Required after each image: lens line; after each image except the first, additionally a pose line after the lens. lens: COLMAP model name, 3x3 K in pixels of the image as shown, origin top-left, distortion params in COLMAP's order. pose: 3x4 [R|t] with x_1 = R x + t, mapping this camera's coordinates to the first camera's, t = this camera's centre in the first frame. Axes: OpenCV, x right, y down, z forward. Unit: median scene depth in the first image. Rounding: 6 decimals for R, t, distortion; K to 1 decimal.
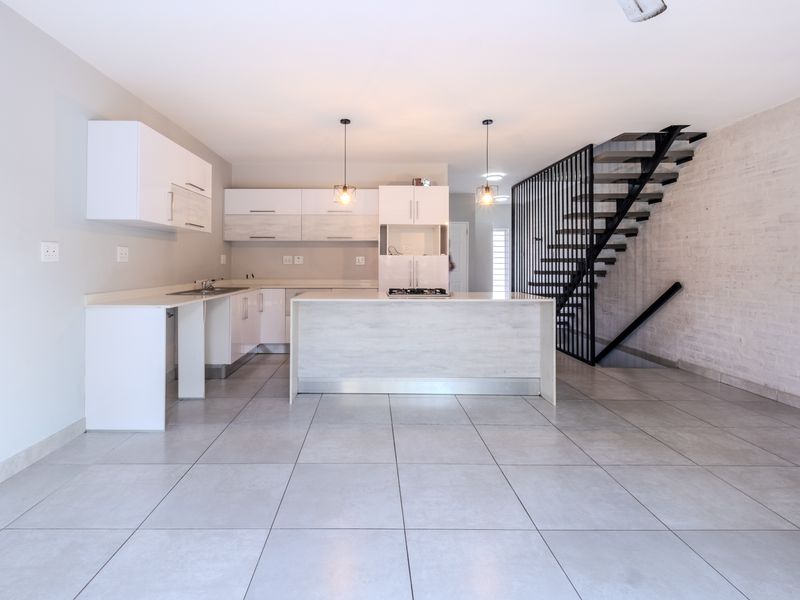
lens RADIAL K [[422.8, 0, 363.2], [0, 422.8, 260.9], [0, 0, 1]] dist [0.002608, -0.001204]
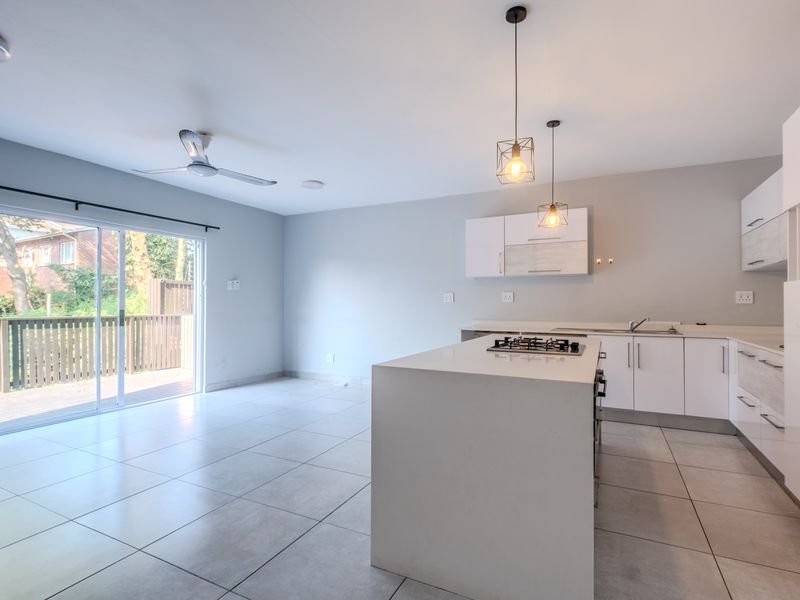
lens RADIAL K [[400.9, 0, 400.0], [0, 400.9, 300.0], [0, 0, 1]] dist [0.000478, -0.000173]
pose [[-0.428543, -0.011283, -0.903451, 0.714656], [0.004003, 0.999888, -0.014386, 0.011344], [0.903512, -0.009782, -0.428451, 0.995282]]
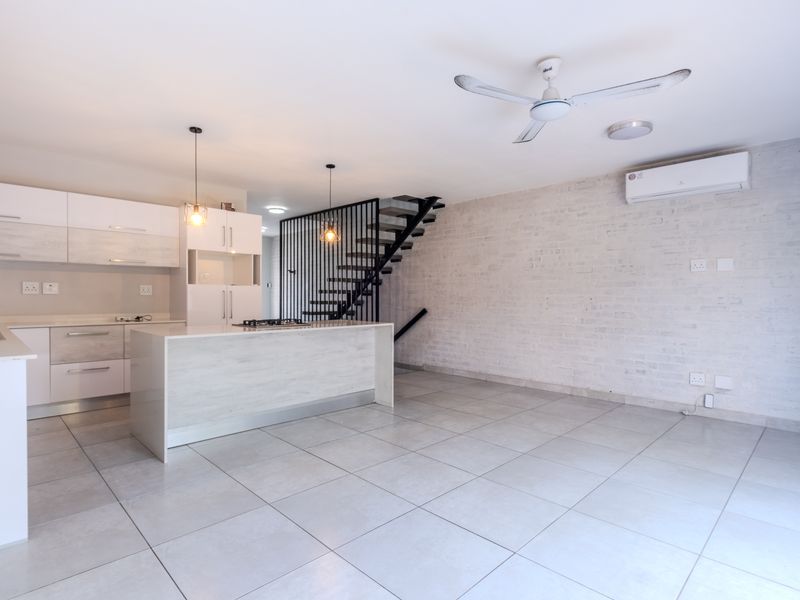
lens RADIAL K [[438.5, 0, 393.6], [0, 438.5, 302.4], [0, 0, 1]] dist [0.003033, 0.000689]
pose [[0.705151, -0.008604, 0.709005, -0.374823], [-0.009370, 0.999726, 0.021450, 0.000460], [-0.708995, -0.021769, 0.704877, 0.064291]]
